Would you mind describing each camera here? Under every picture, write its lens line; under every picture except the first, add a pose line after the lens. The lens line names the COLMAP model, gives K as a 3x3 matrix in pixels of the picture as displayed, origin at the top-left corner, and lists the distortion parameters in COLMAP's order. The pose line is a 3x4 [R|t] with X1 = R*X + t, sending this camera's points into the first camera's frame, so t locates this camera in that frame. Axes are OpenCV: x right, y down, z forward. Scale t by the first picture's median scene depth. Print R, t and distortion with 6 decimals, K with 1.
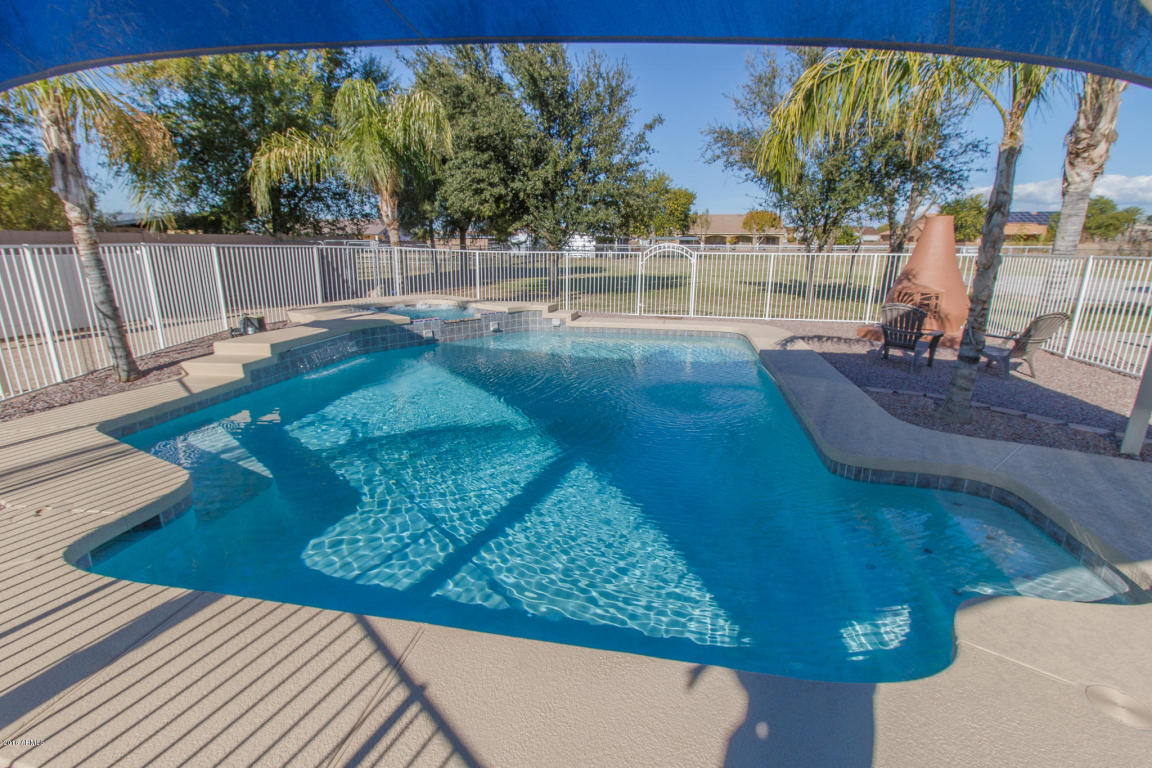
lens RADIAL K [[533.5, 0, 575.1], [0, 533.5, 386.0], [0, 0, 1]] dist [0.003948, 0.000012]
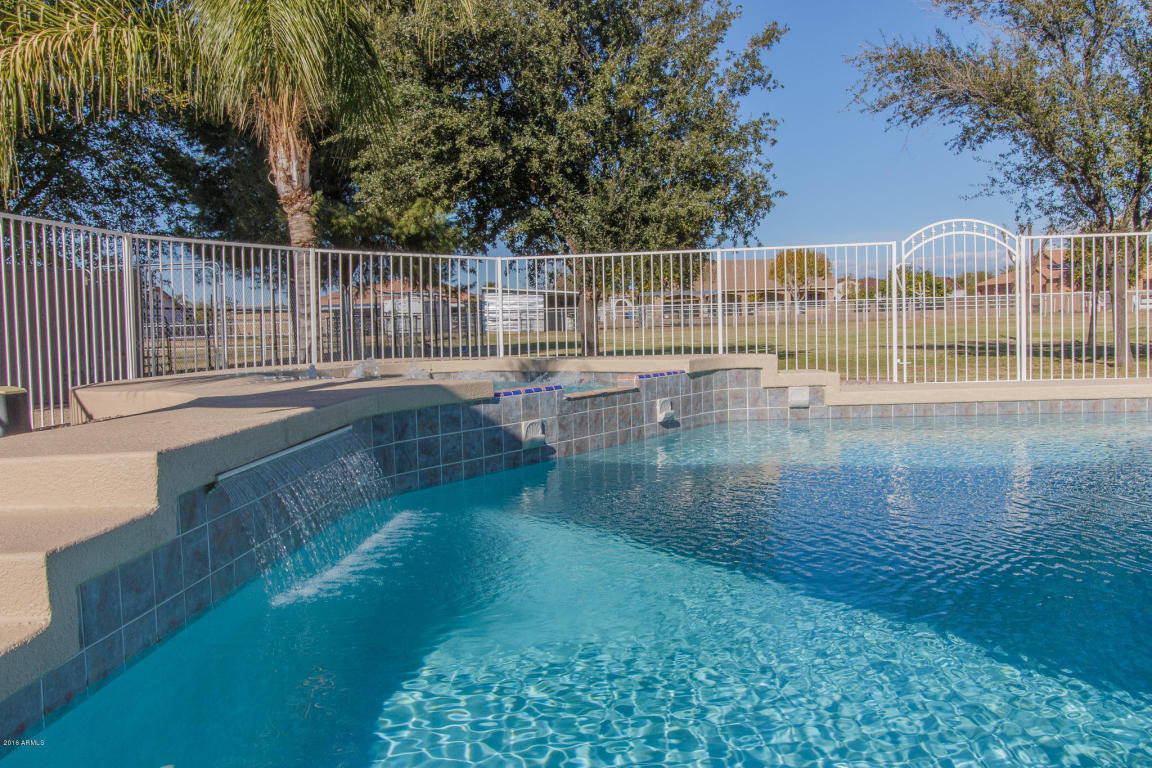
lens RADIAL K [[922.0, 0, 575.9], [0, 922.0, 380.9], [0, 0, 1]] dist [0.003443, 0.001485]
pose [[0.991766, -0.043285, 0.120529, -0.187717], [0.065915, 0.979446, -0.190631, -0.010099], [-0.109800, 0.197006, 0.974234, 0.256447]]
